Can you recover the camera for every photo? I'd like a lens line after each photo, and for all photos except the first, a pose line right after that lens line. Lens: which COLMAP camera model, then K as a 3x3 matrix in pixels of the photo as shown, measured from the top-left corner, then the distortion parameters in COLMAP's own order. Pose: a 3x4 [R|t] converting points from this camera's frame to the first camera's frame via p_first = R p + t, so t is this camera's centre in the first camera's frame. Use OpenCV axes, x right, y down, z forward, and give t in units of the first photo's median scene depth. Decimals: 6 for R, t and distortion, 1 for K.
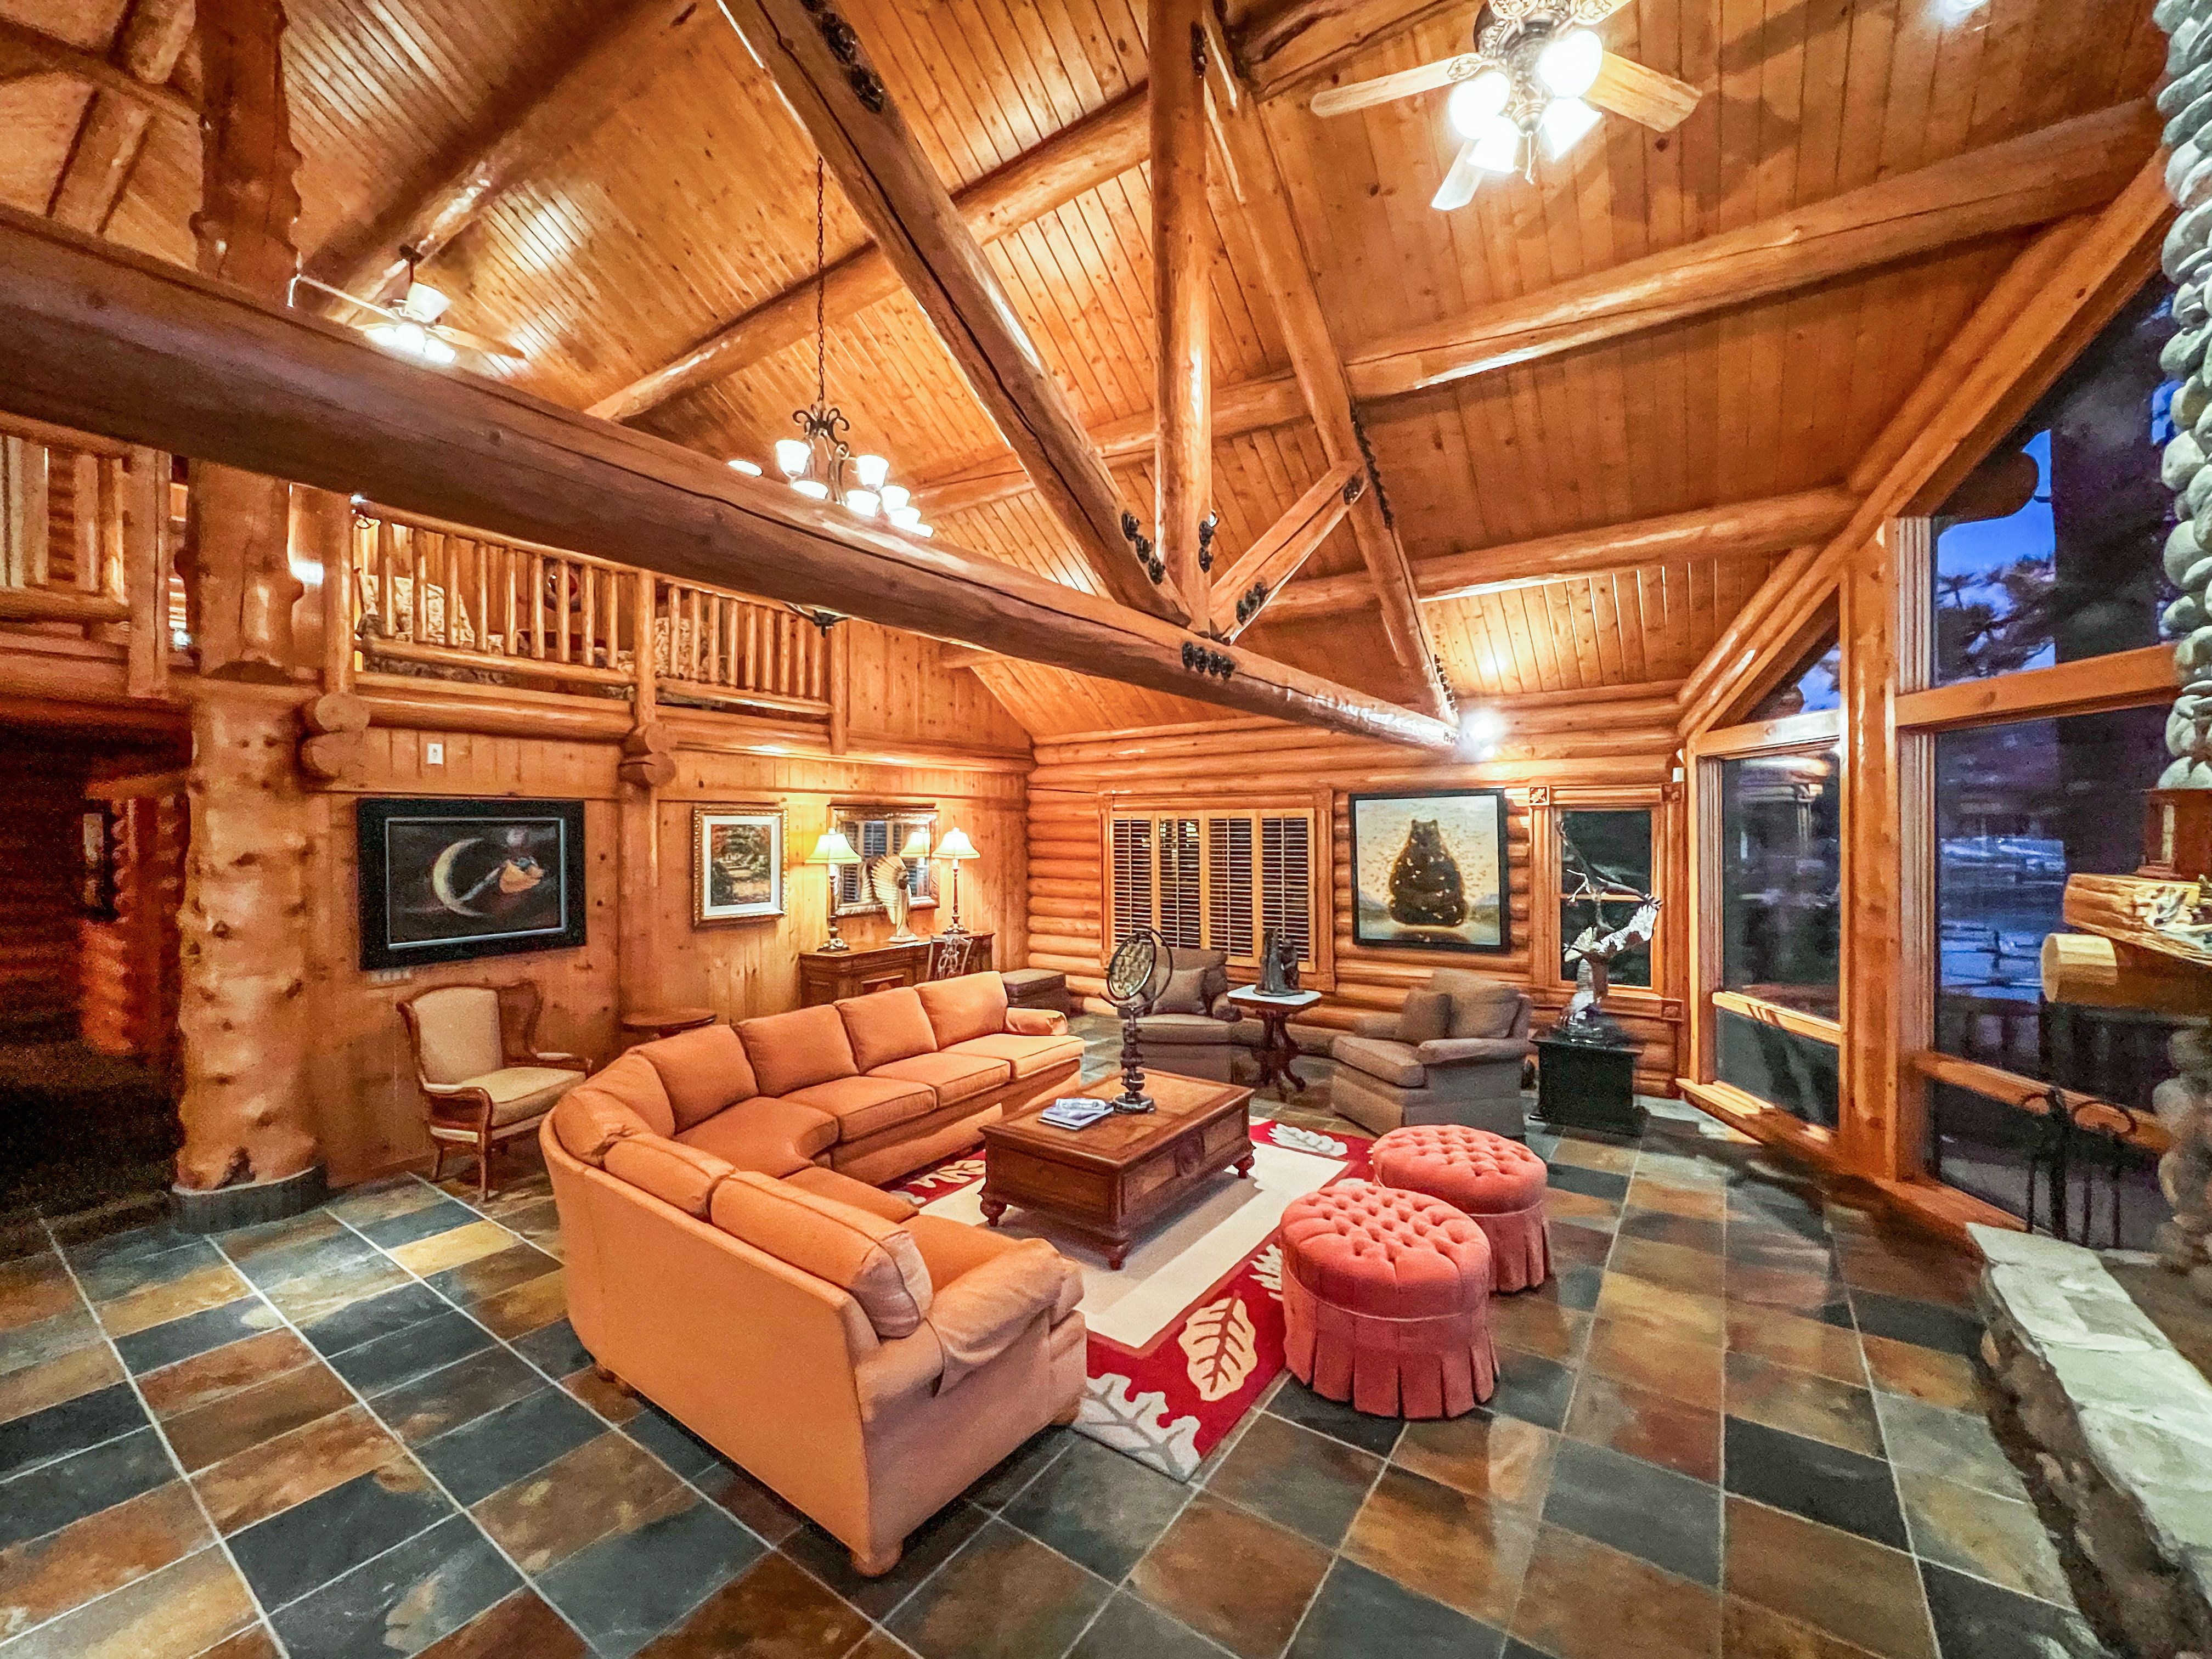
lens RADIAL K [[902.3, 0, 1100.9], [0, 902.3, 833.3], [0, 0, 1]] dist [0.001703, 0.000223]
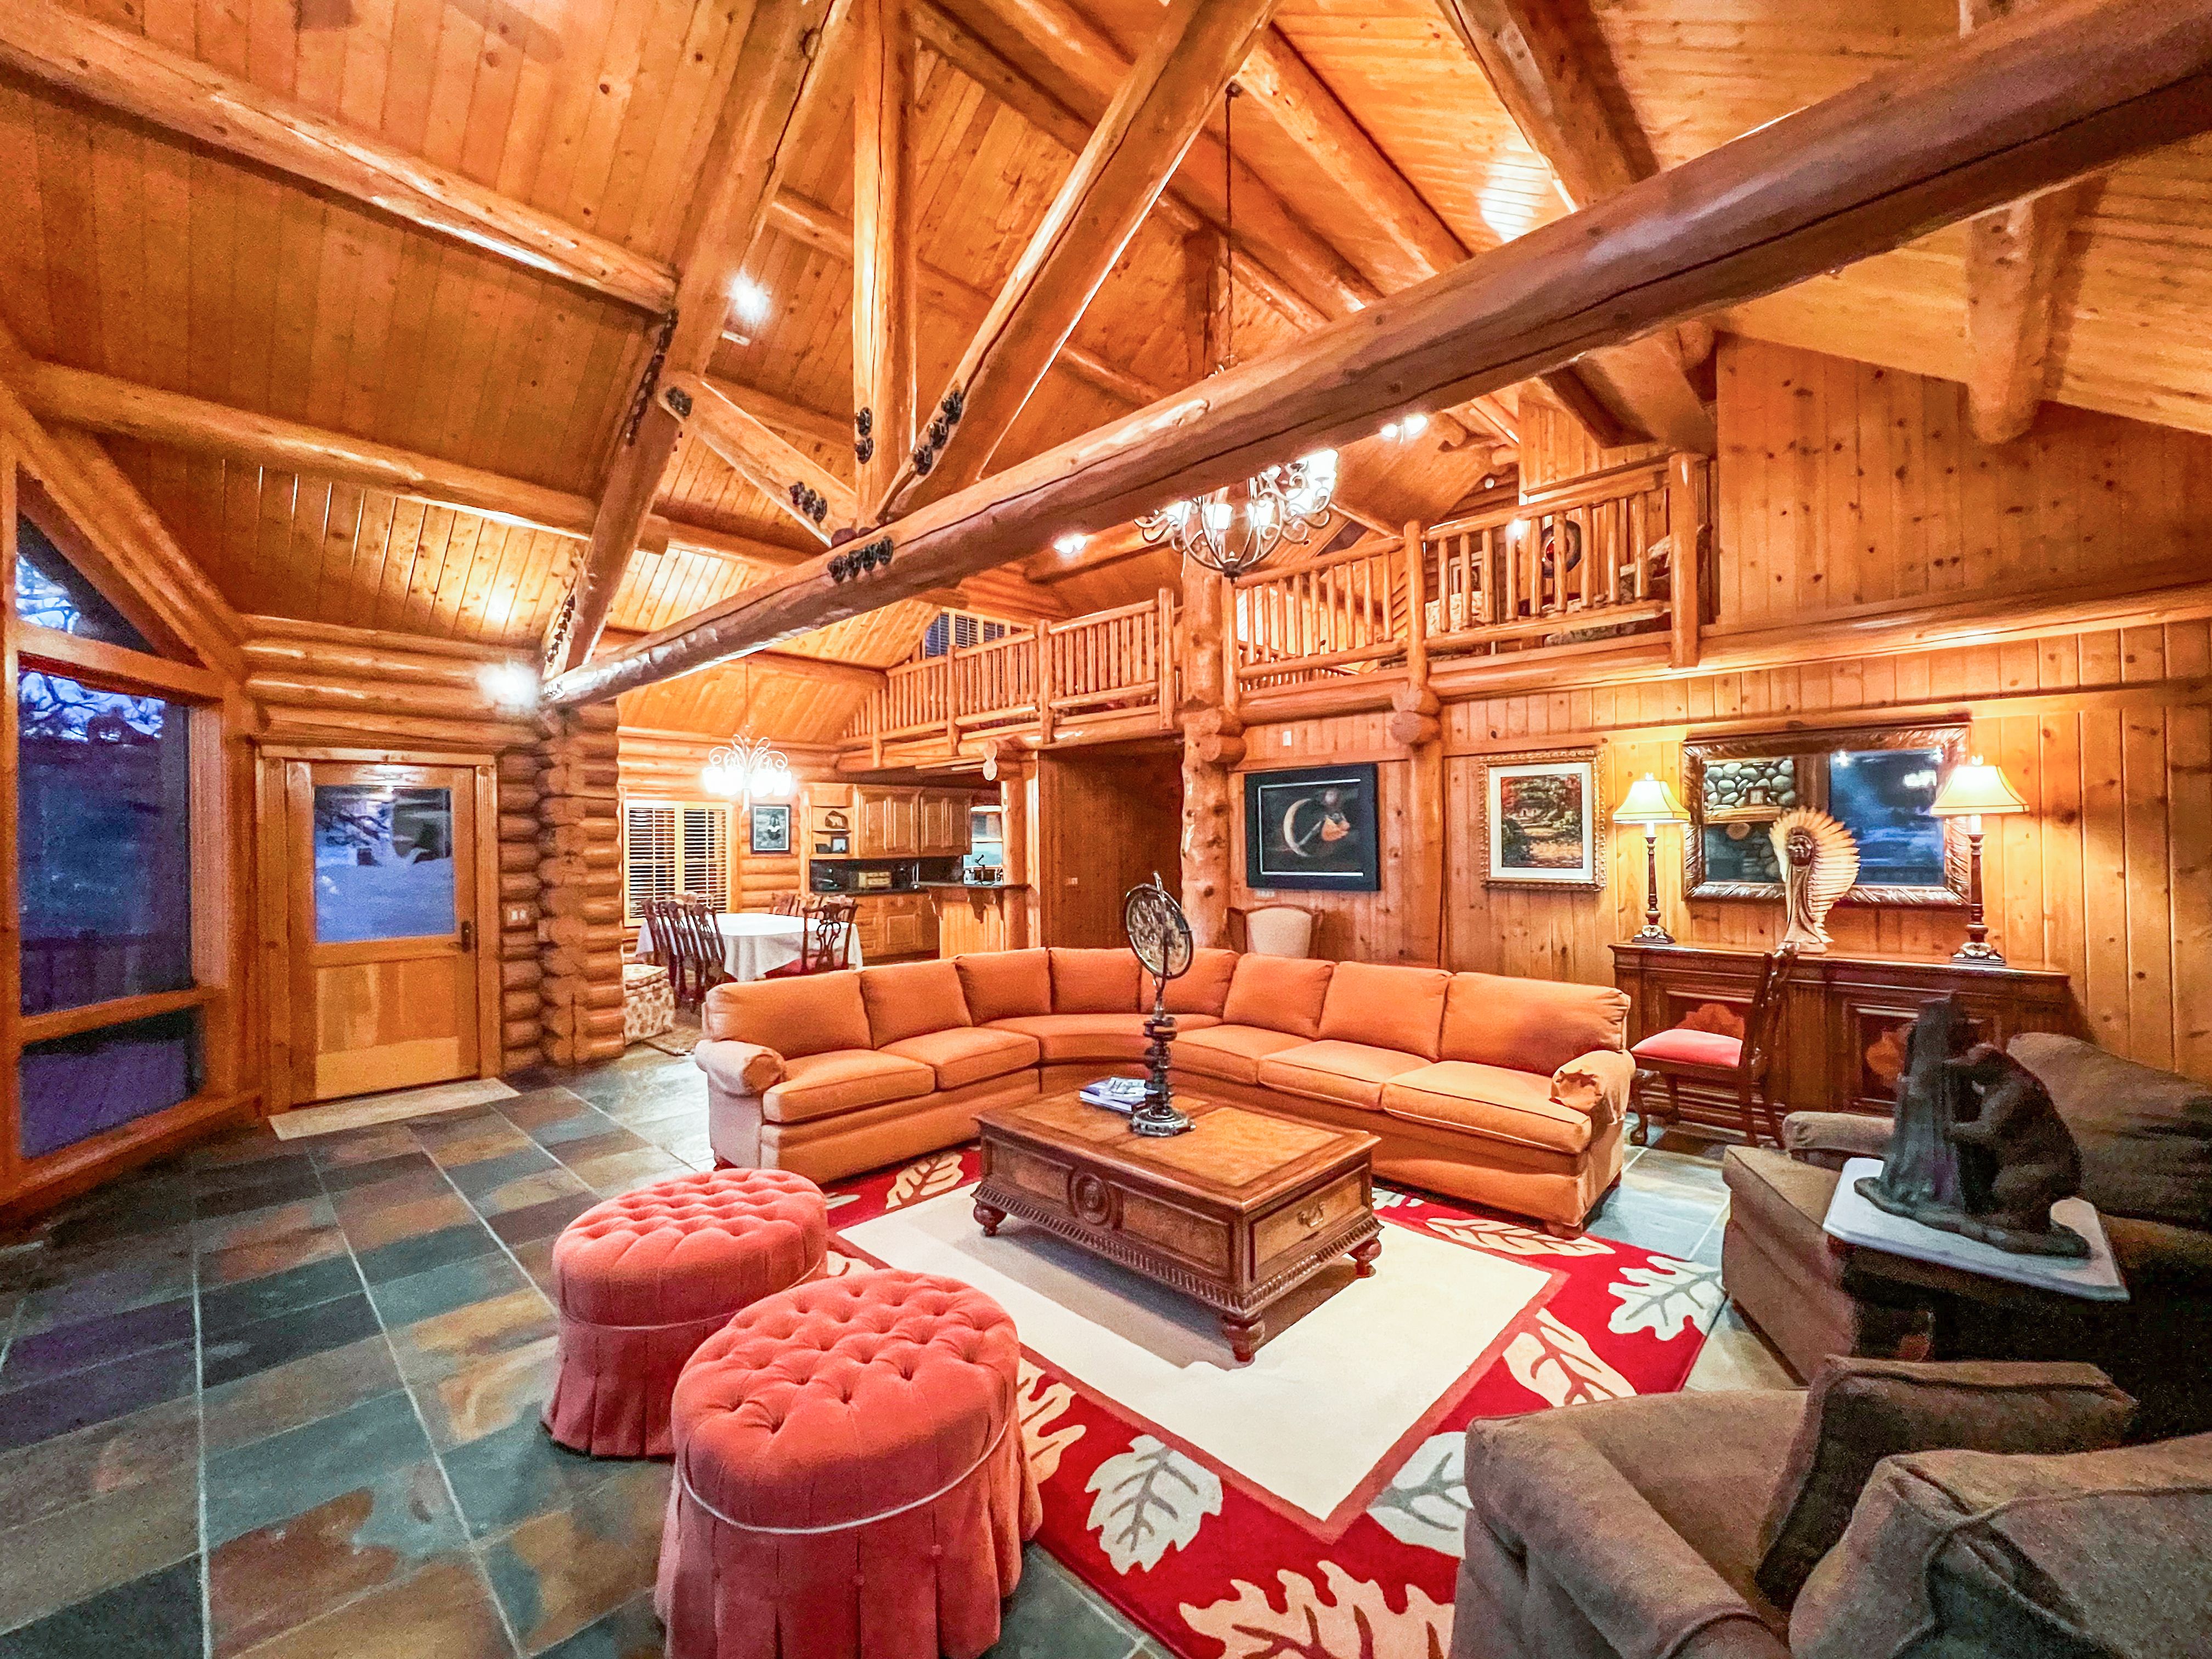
lens RADIAL K [[902.3, 0, 1112.4], [0, 902.3, 830.9], [0, 0, 1]] dist [0.001703, 0.000223]
pose [[-0.156571, -0.004852, -0.987655, 0.529696], [0.002042, 0.999984, -0.005237, 0.048417], [0.987665, -0.002837, -0.156559, 0.751719]]
